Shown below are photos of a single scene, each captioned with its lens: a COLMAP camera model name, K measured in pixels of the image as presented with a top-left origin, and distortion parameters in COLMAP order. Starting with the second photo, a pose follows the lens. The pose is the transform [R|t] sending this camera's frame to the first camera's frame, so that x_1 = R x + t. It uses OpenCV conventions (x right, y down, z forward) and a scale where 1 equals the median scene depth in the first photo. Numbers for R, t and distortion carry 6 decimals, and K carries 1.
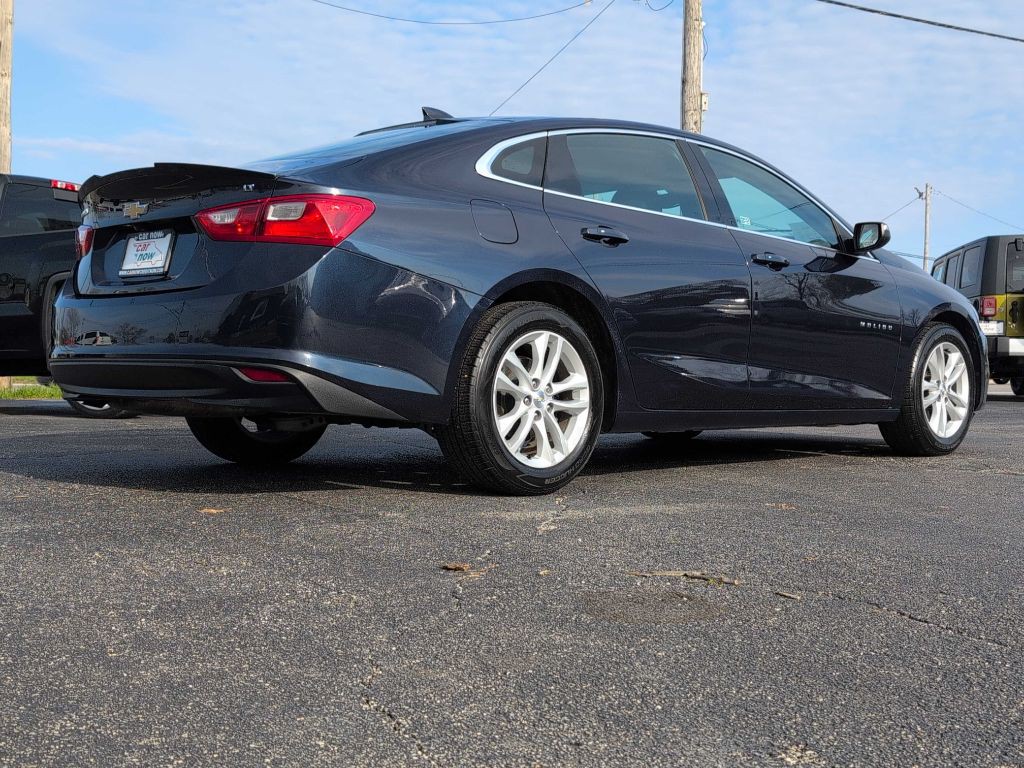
lens RADIAL K [[1325.2, 0, 518.9], [0, 1325.2, 422.3], [0, 0, 1]] dist [0.005067, 0.000000]
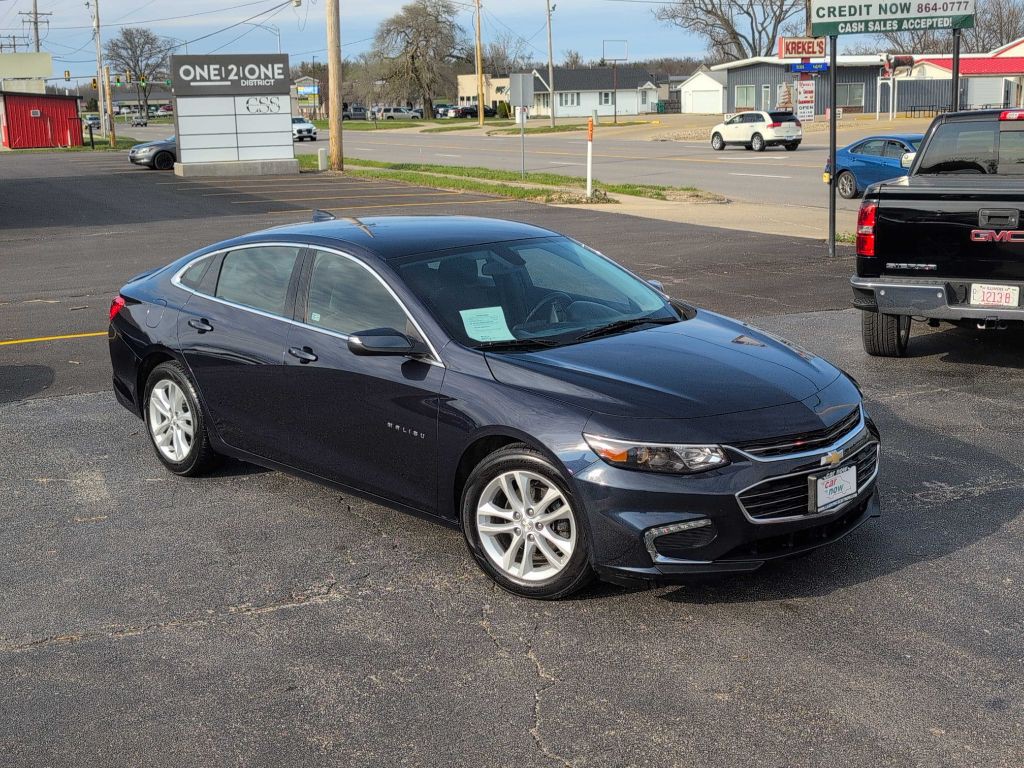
lens RADIAL K [[1325.2, 0, 514.3], [0, 1325.2, 386.3], [0, 0, 1]] dist [0.005067, 0.000000]
pose [[-0.014771, 0.207880, -0.978043, 1.592211], [-0.019506, 0.977903, 0.208145, -0.404824], [0.999701, 0.022152, -0.010390, 1.407141]]
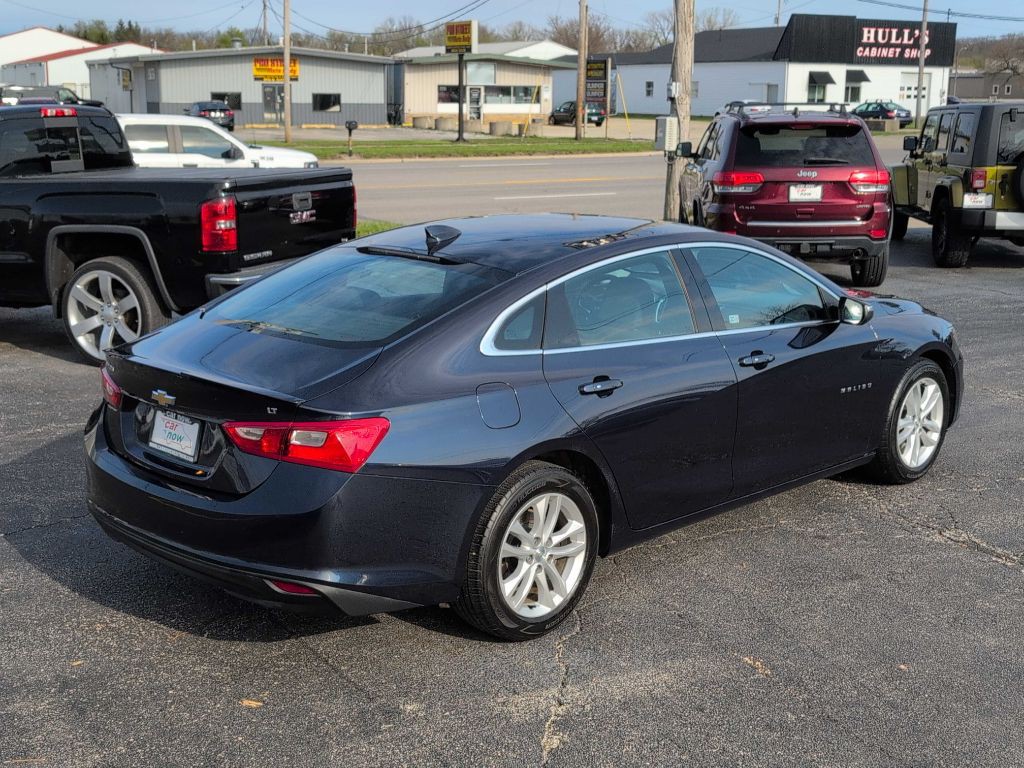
lens RADIAL K [[1325.2, 0, 504.7], [0, 1325.2, 417.8], [0, 0, 1]] dist [0.005067, 0.000000]
pose [[0.999981, -0.006100, -0.000264, -0.012669], [0.006031, 0.980026, 0.198776, -0.336367], [-0.000953, -0.198773, 0.980045, -0.048475]]
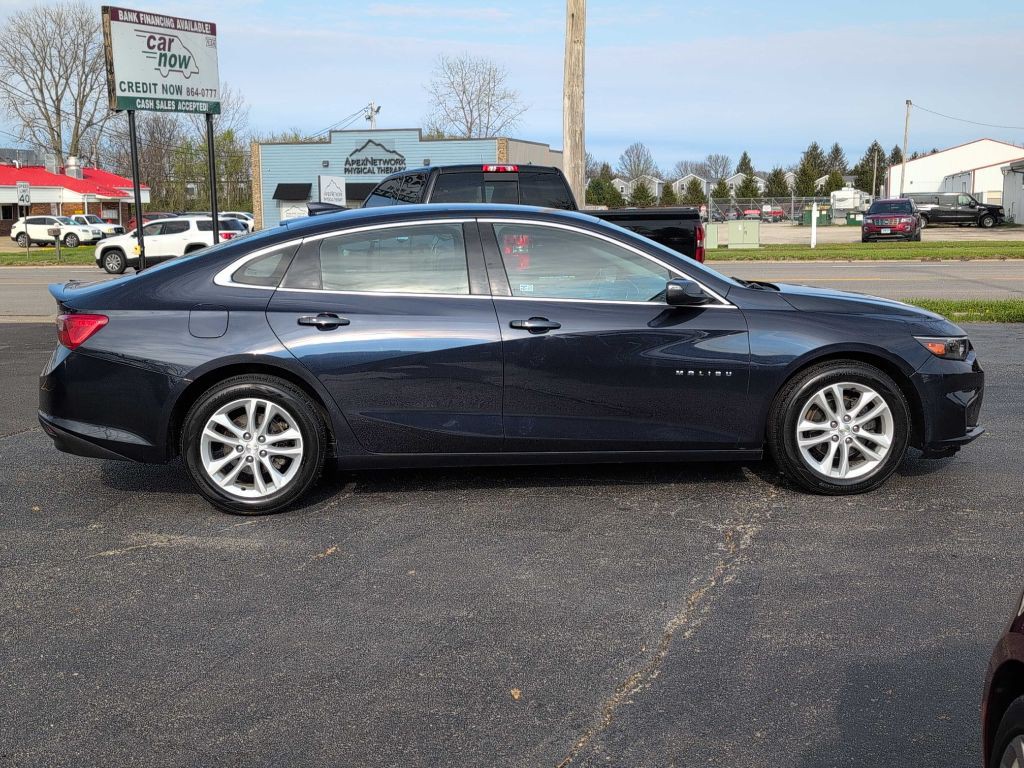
lens RADIAL K [[1325.2, 0, 499.8], [0, 1325.2, 398.2], [0, 0, 1]] dist [0.005067, 0.000000]
pose [[0.756401, 0.072960, -0.650027, 1.072711], [-0.008345, 0.994755, 0.101942, -0.205118], [0.654055, -0.071685, 0.753043, 0.131334]]
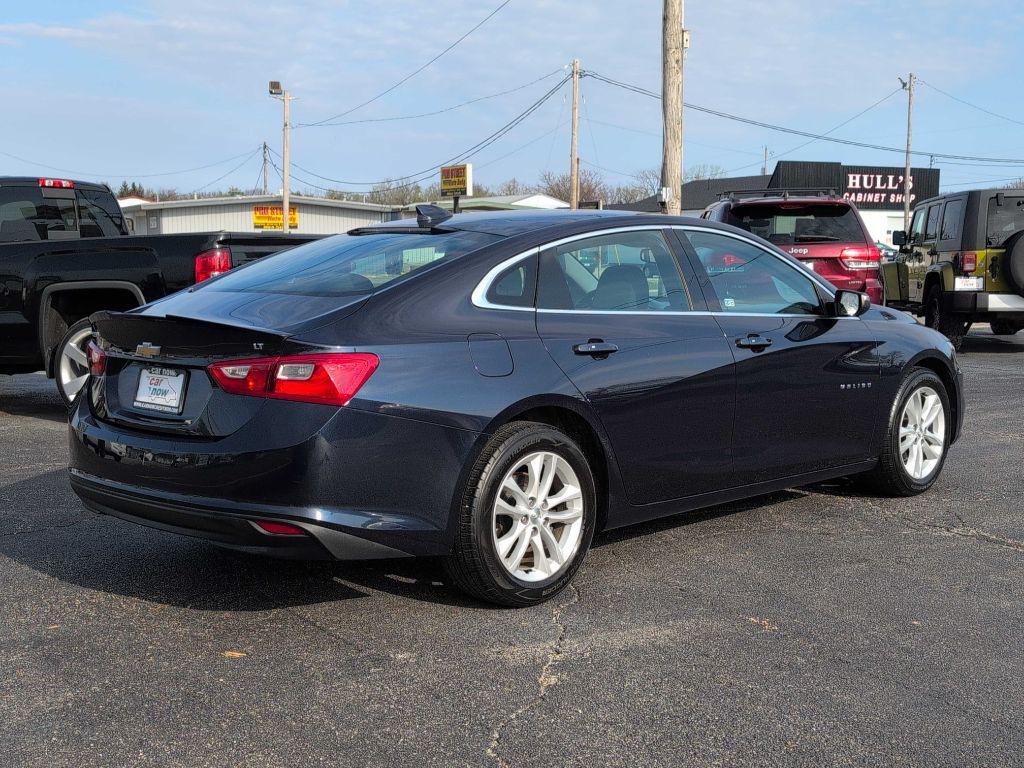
lens RADIAL K [[1325.2, 0, 501.2], [0, 1325.2, 426.1], [0, 0, 1]] dist [0.005067, 0.000000]
pose [[0.999870, -0.016123, 0.000206, -0.010983], [0.016039, 0.995791, 0.090235, -0.179925], [-0.001660, -0.090220, 0.995920, -0.046067]]
